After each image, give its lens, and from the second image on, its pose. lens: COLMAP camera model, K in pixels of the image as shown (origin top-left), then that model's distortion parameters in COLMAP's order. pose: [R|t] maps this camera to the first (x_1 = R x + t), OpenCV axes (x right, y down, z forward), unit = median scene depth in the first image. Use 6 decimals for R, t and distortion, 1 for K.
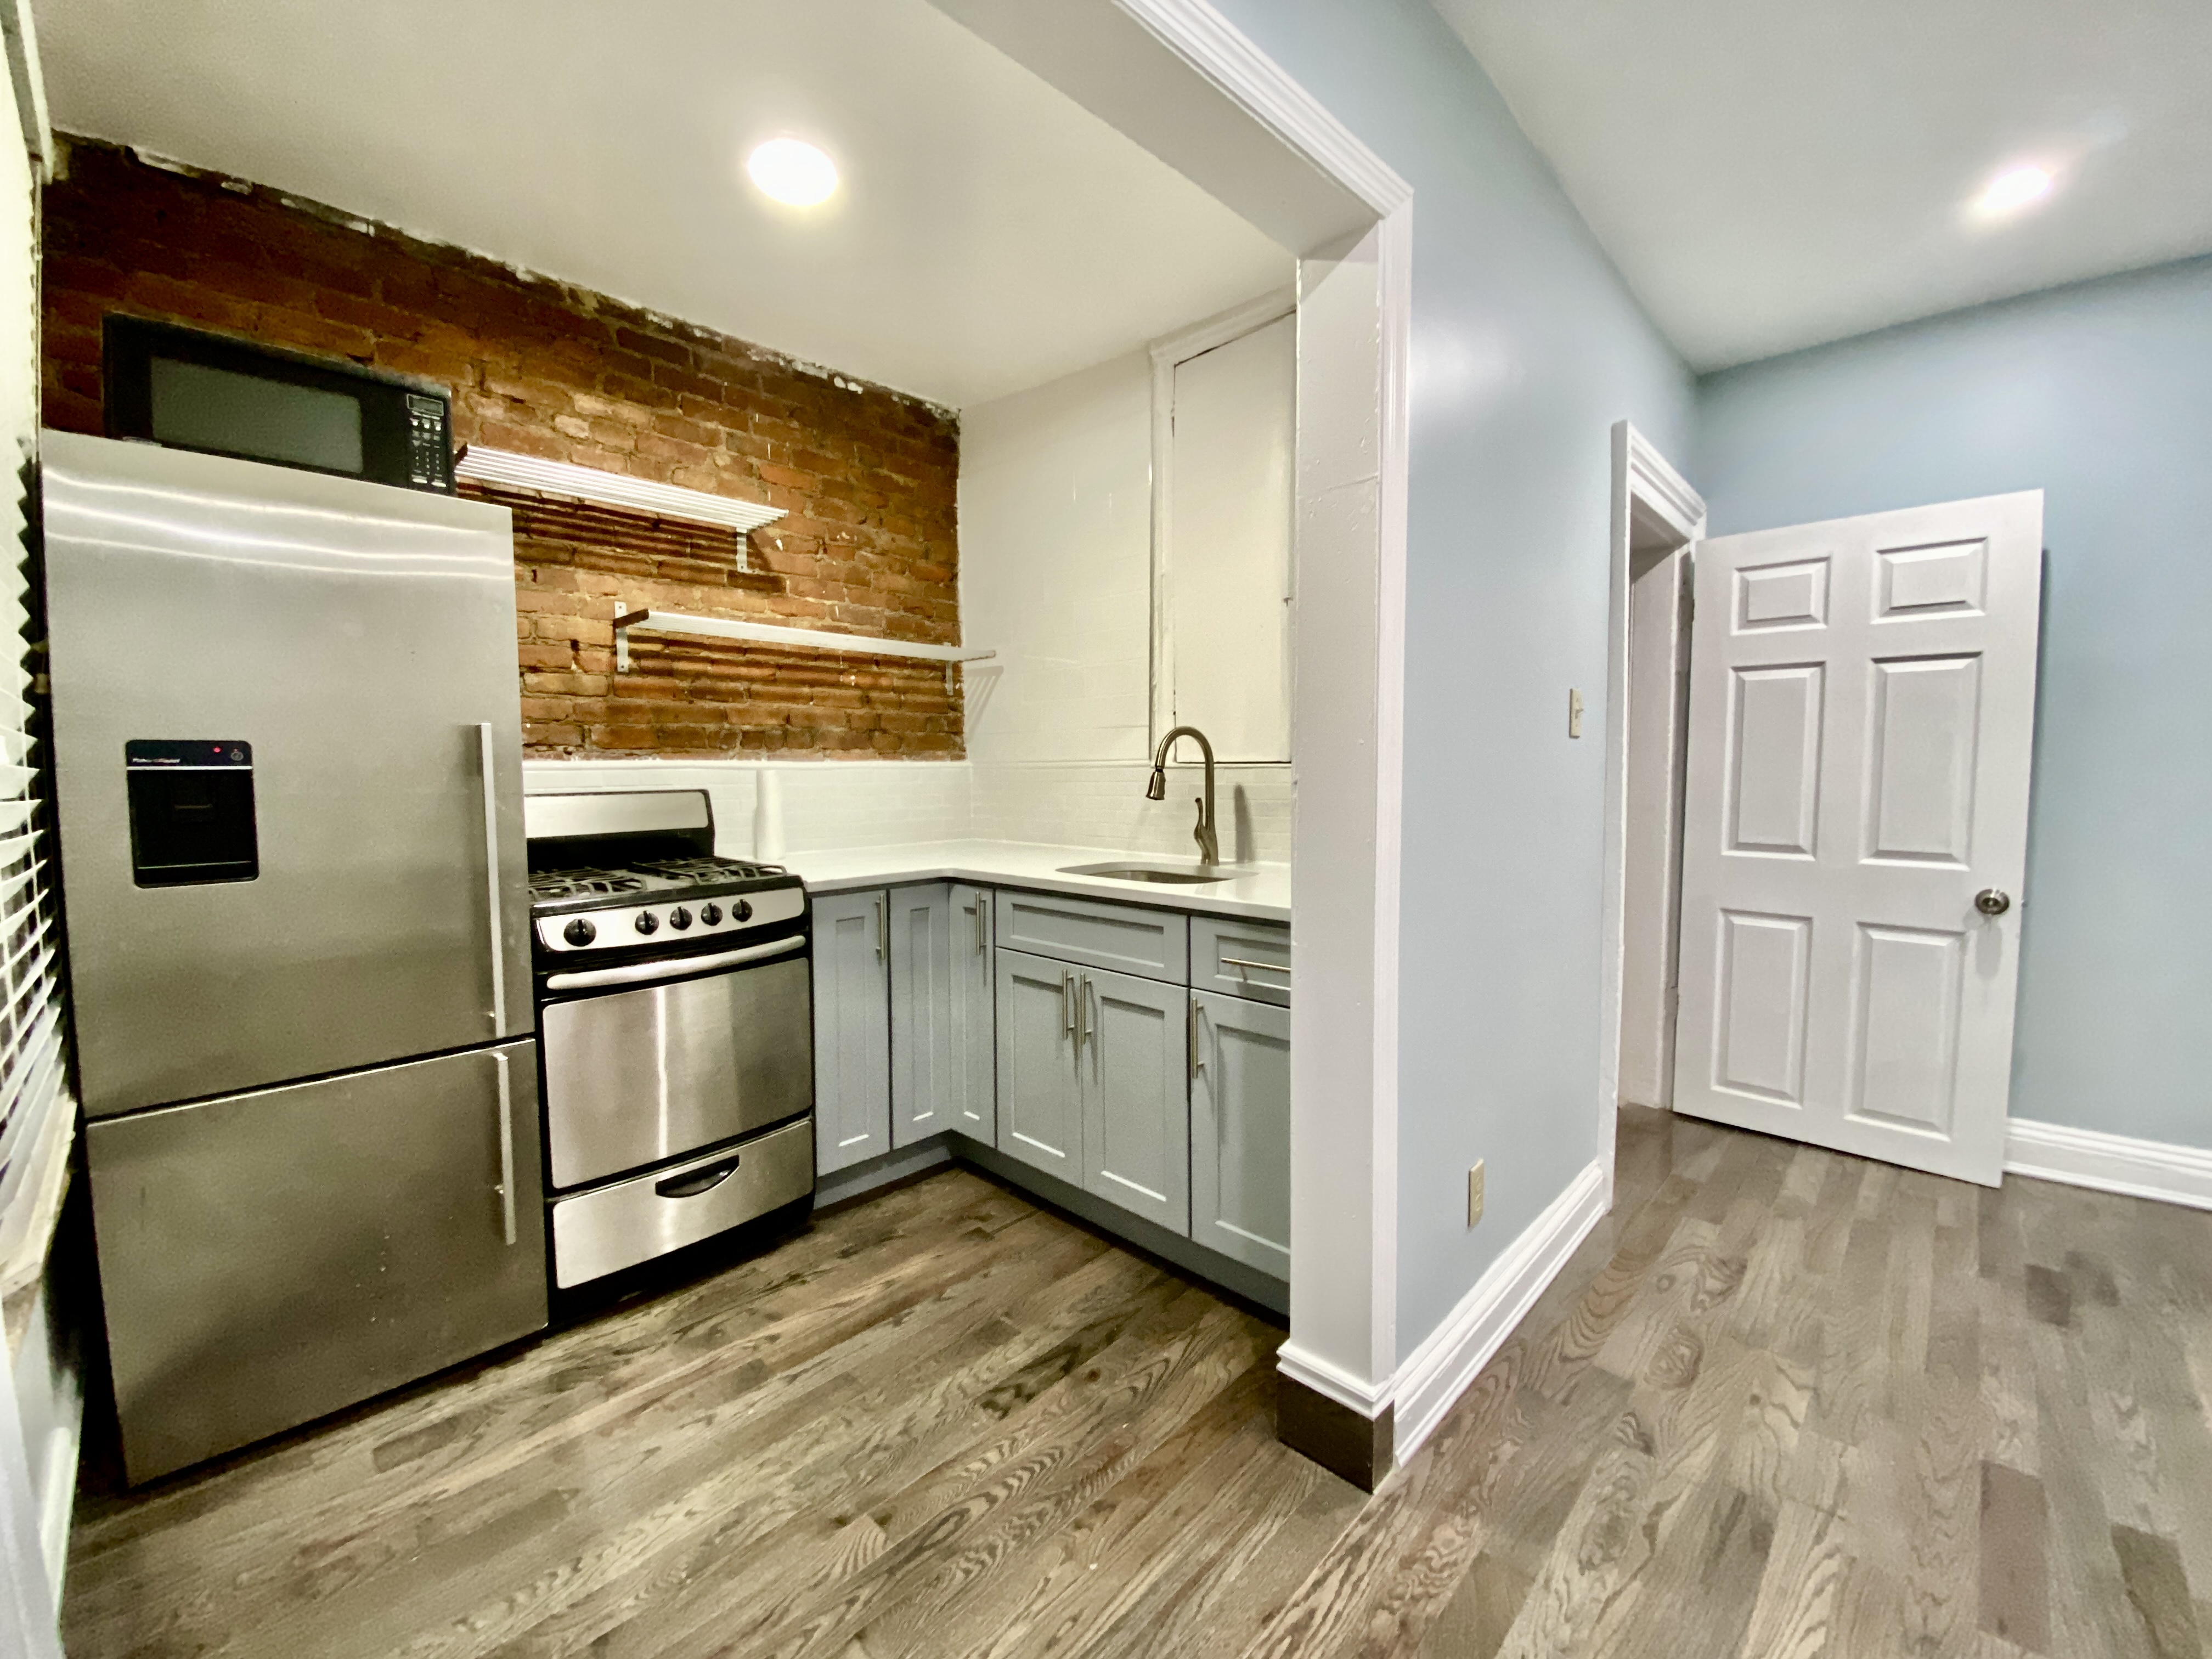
lens RADIAL K [[887.3, 0, 1105.8], [0, 887.3, 822.0], [0, 0, 1]] dist [0.027161, -0.022794]
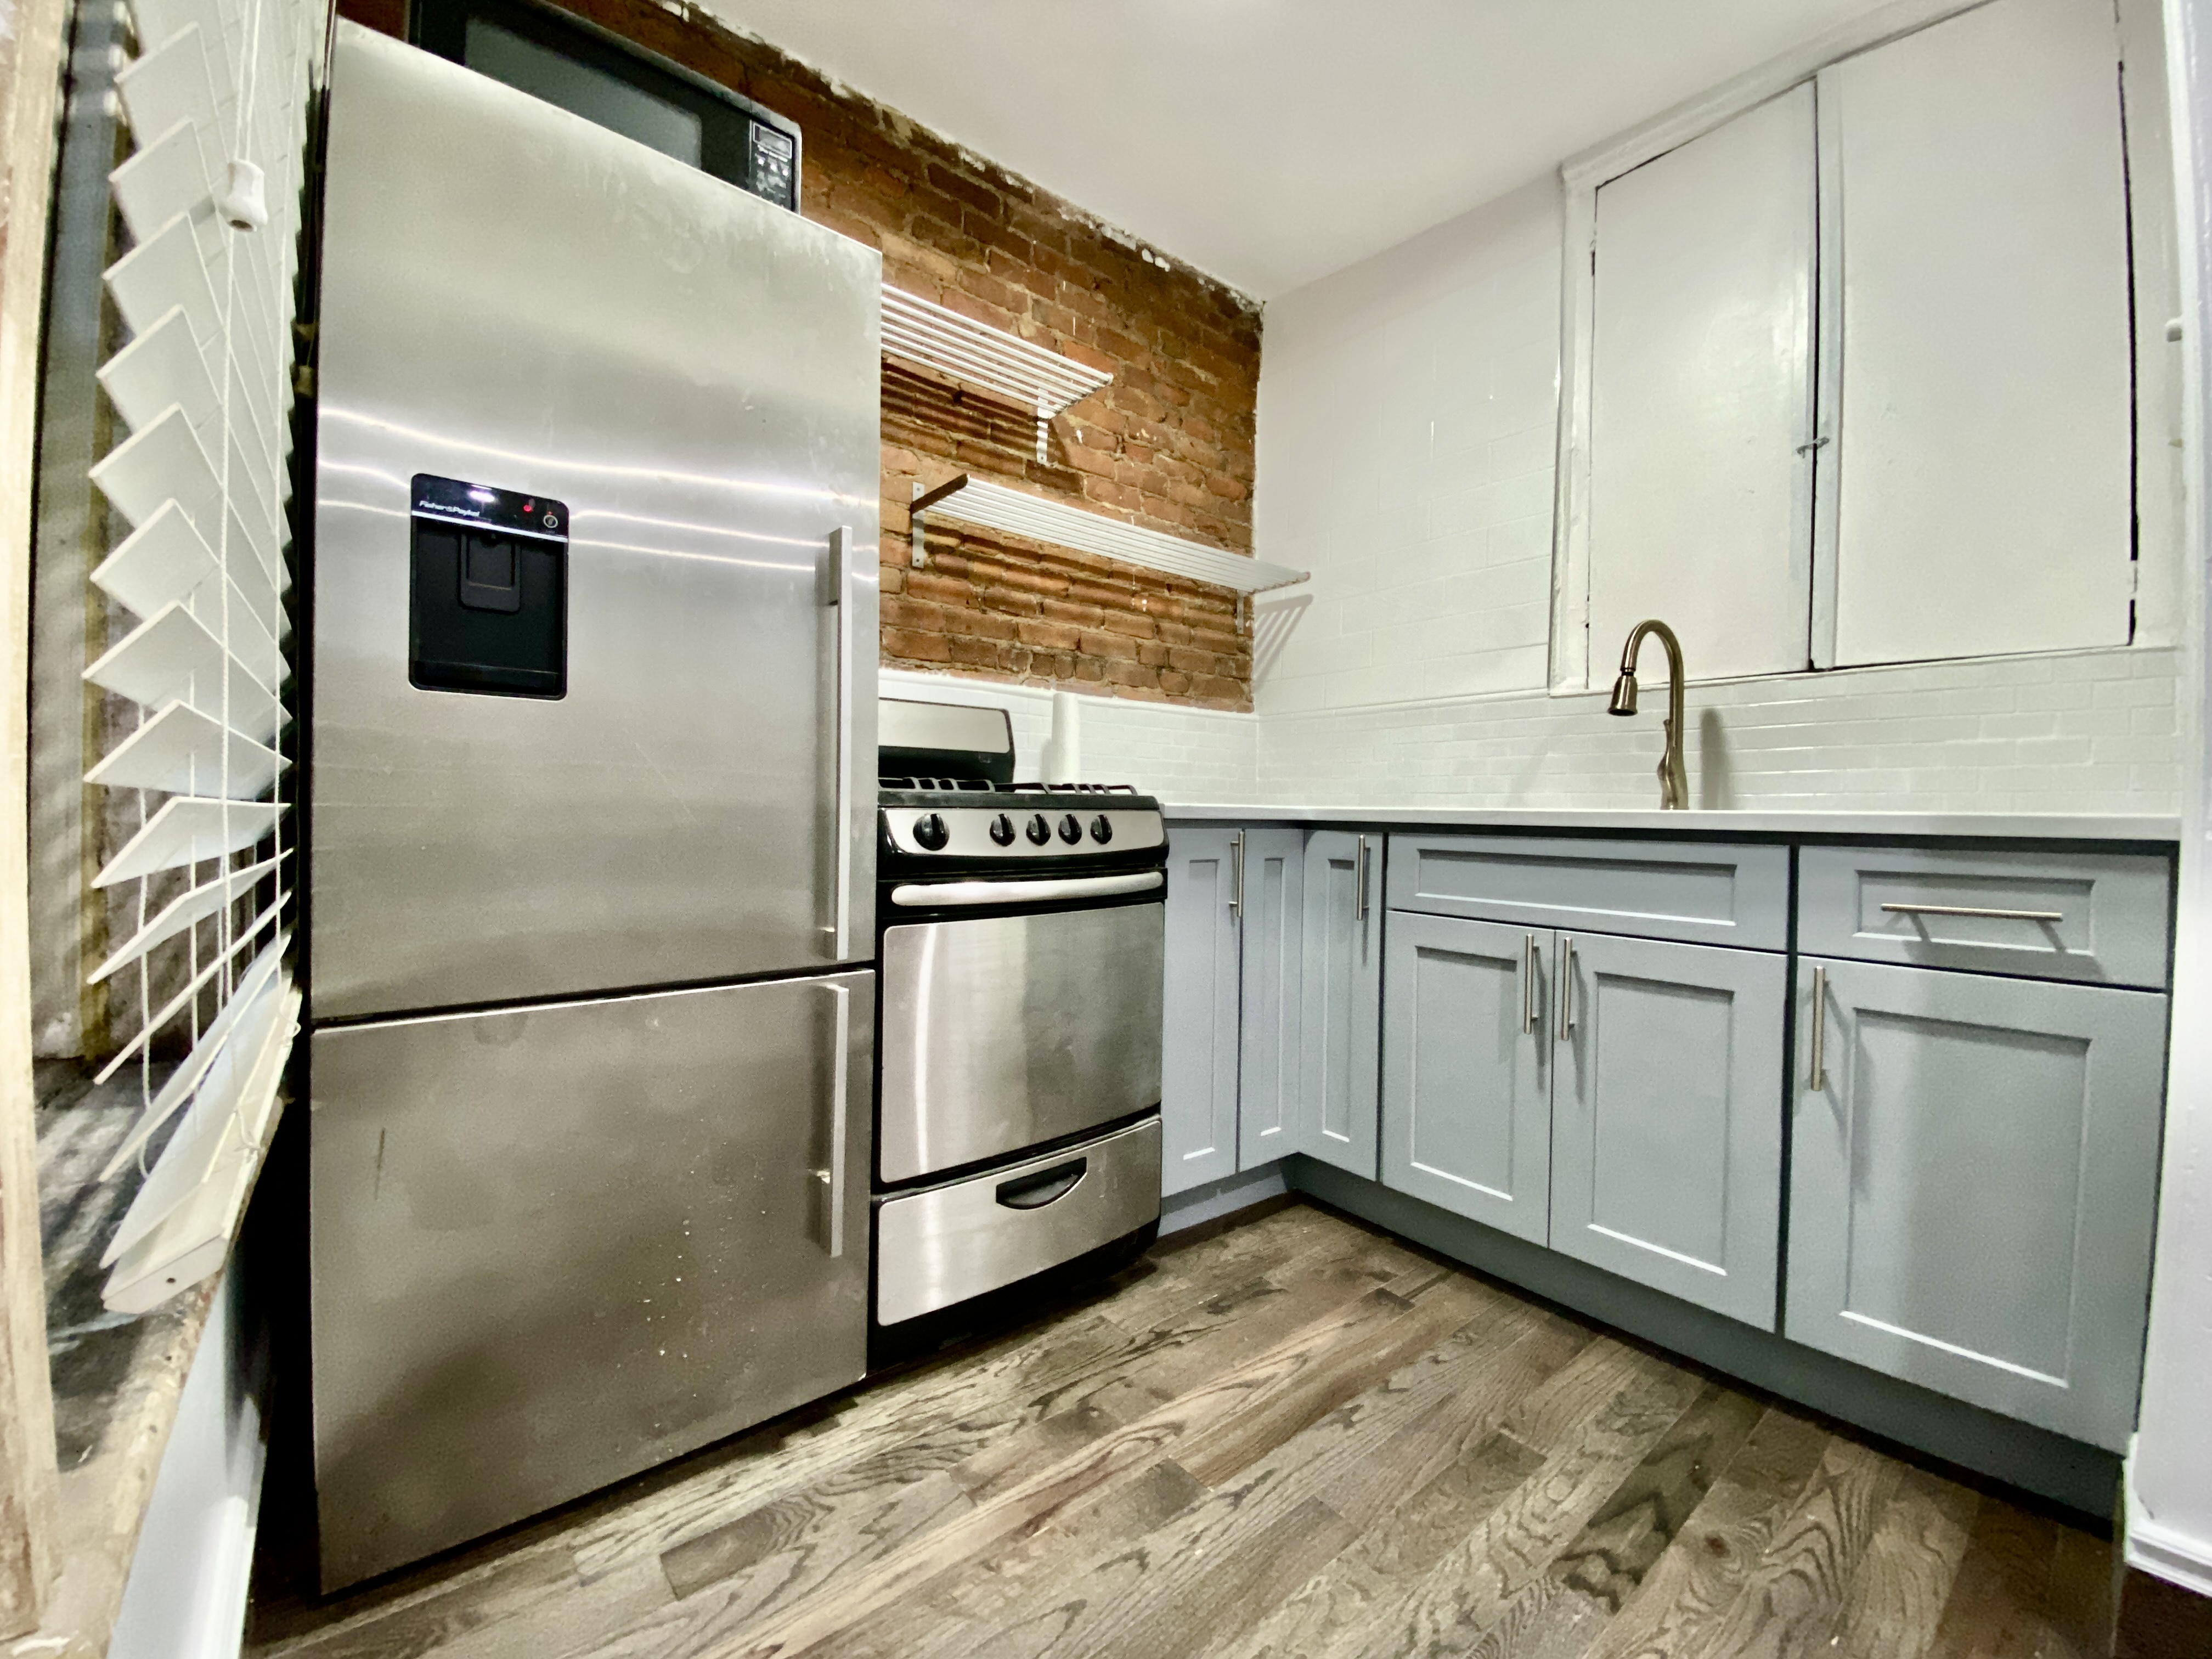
lens RADIAL K [[887.3, 0, 1105.8], [0, 887.3, 822.0], [0, 0, 1]] dist [0.027161, -0.022794]
pose [[0.992506, 0.026074, -0.119380, -0.261753], [-0.032089, 0.998296, -0.048747, 0.107204], [0.117906, 0.052212, 0.991651, 0.209335]]
